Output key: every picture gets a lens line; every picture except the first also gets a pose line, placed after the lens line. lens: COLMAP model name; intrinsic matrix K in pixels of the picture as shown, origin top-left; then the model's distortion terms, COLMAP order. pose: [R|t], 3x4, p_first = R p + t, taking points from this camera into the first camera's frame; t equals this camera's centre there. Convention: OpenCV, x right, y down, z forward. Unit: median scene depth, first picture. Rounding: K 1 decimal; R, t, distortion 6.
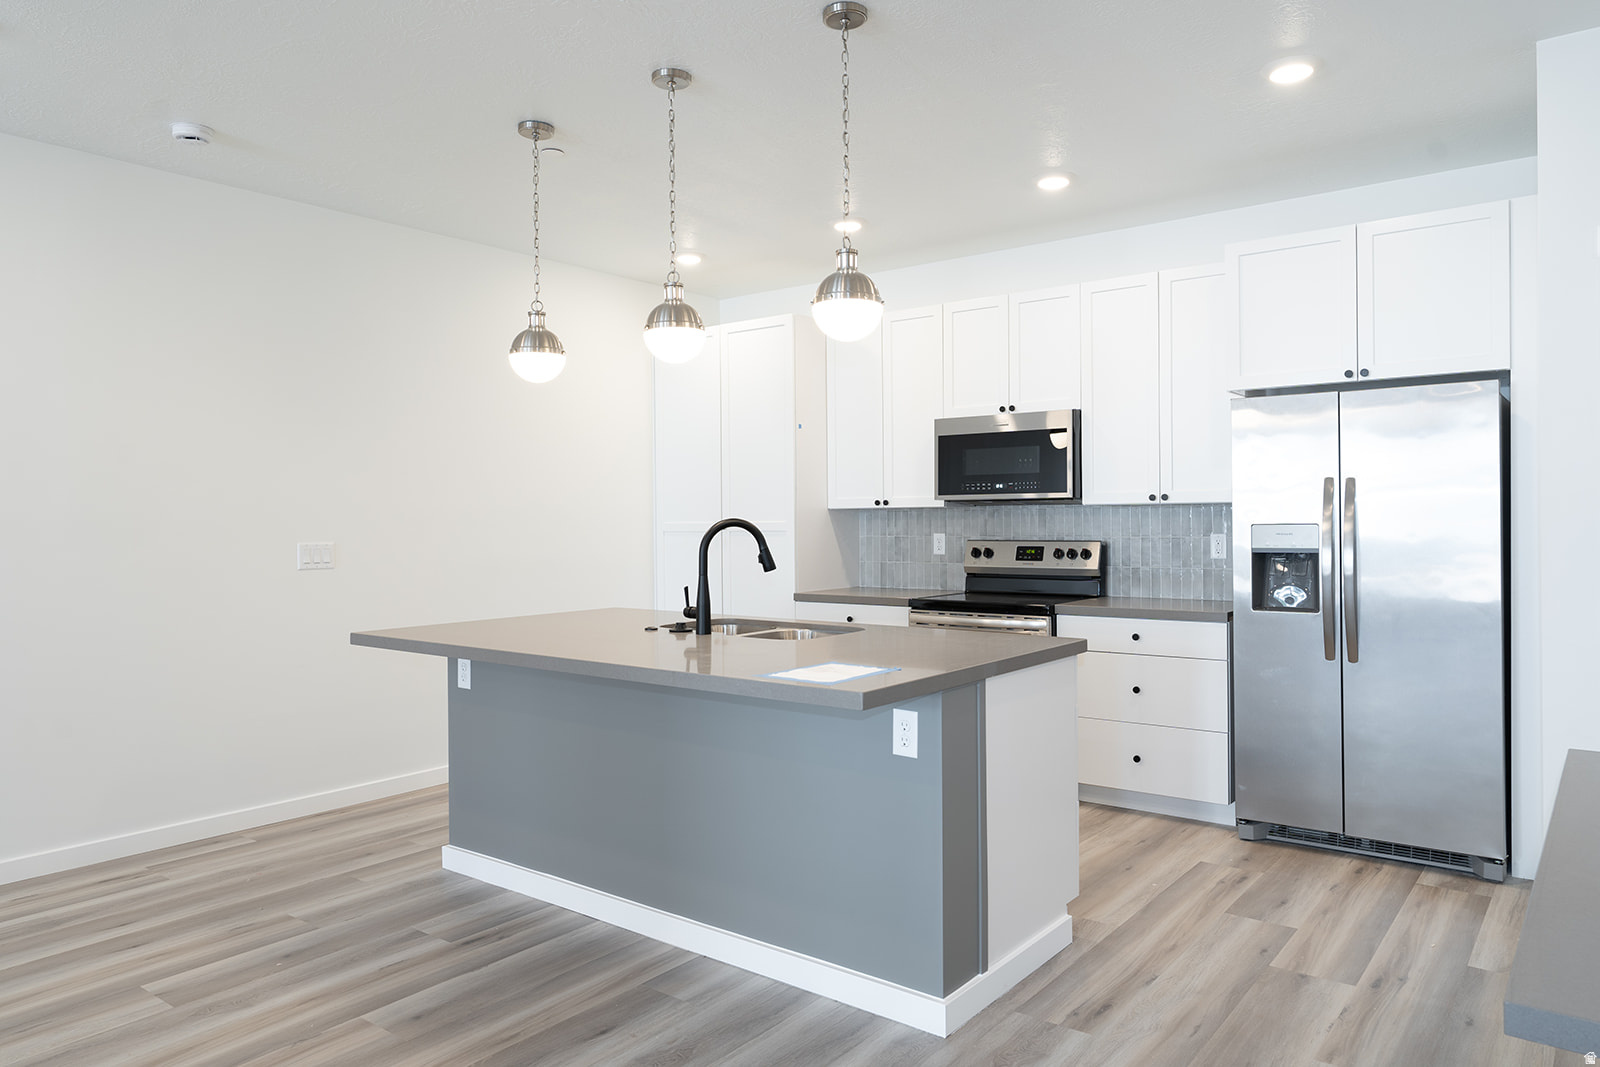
lens RADIAL K [[1056.4, 0, 801.3], [0, 1056.4, 520.5], [0, 0, 1]] dist [-0.000284, -0.002125]
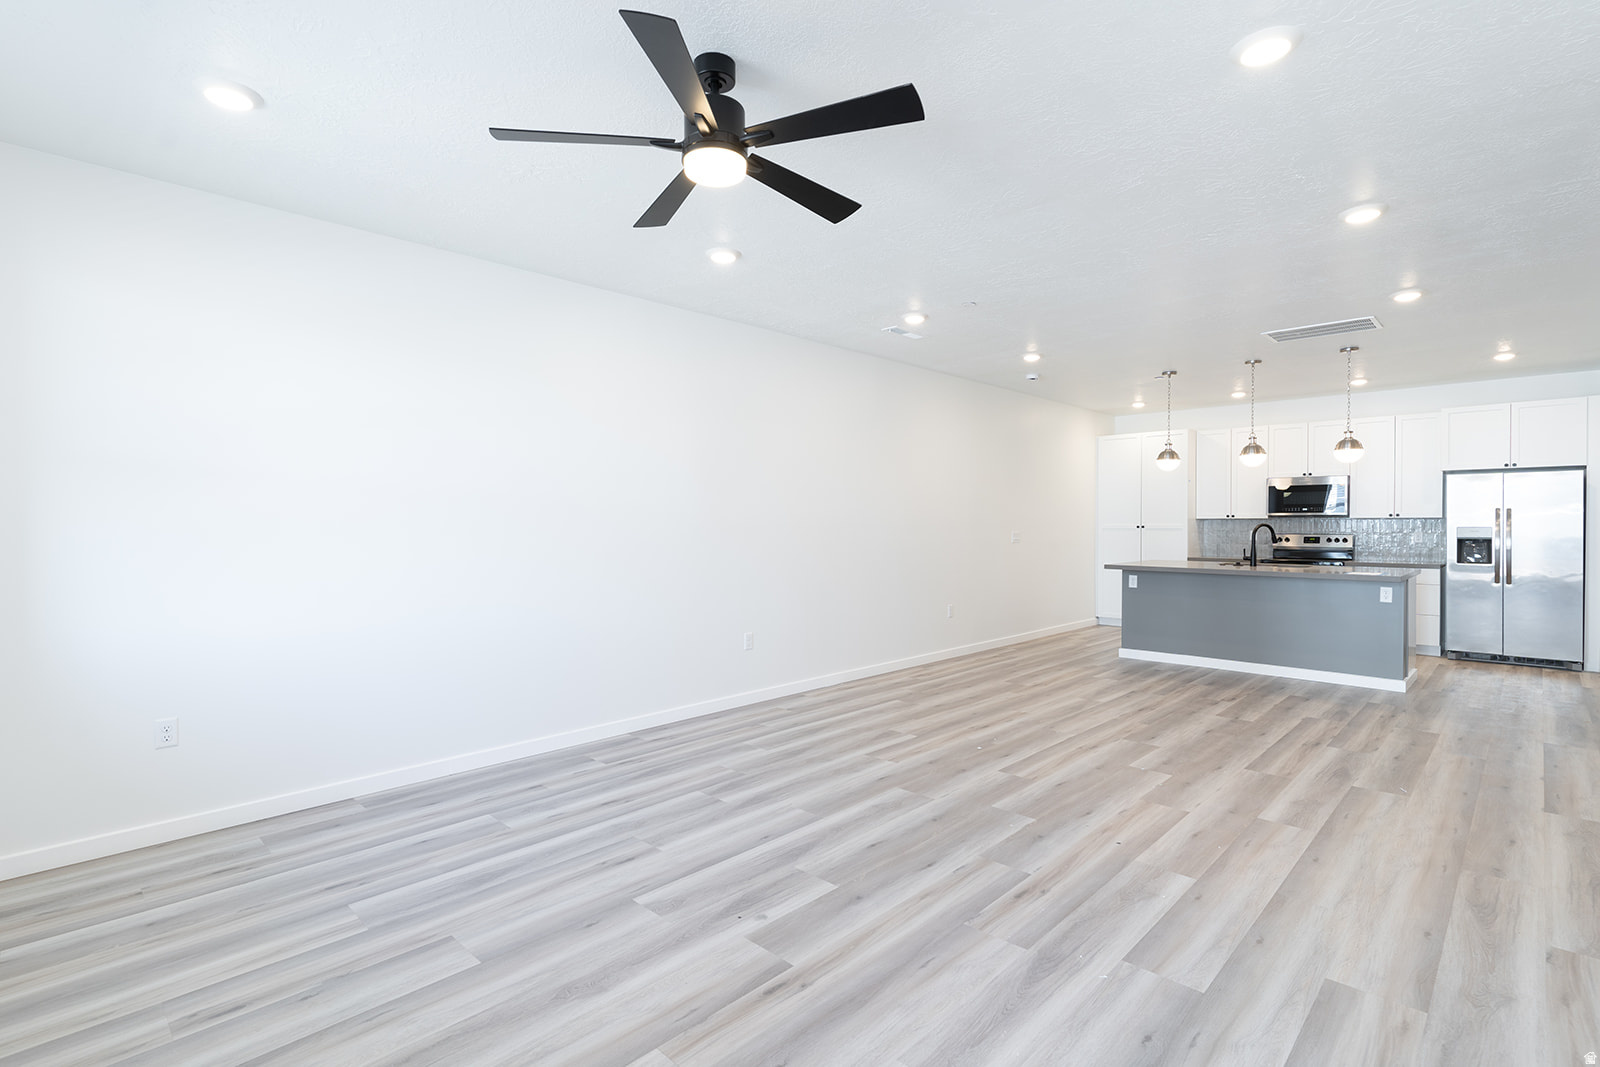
lens RADIAL K [[742.9, 0, 800.0], [0, 742.9, 533.5], [0, 0, 1]] dist [-0.000690, 0.000247]
pose [[0.991927, 0.009600, -0.126444, -0.866304], [-0.007718, 0.999852, 0.015362, 0.003255], [0.126573, -0.014262, 0.991855, -0.886012]]
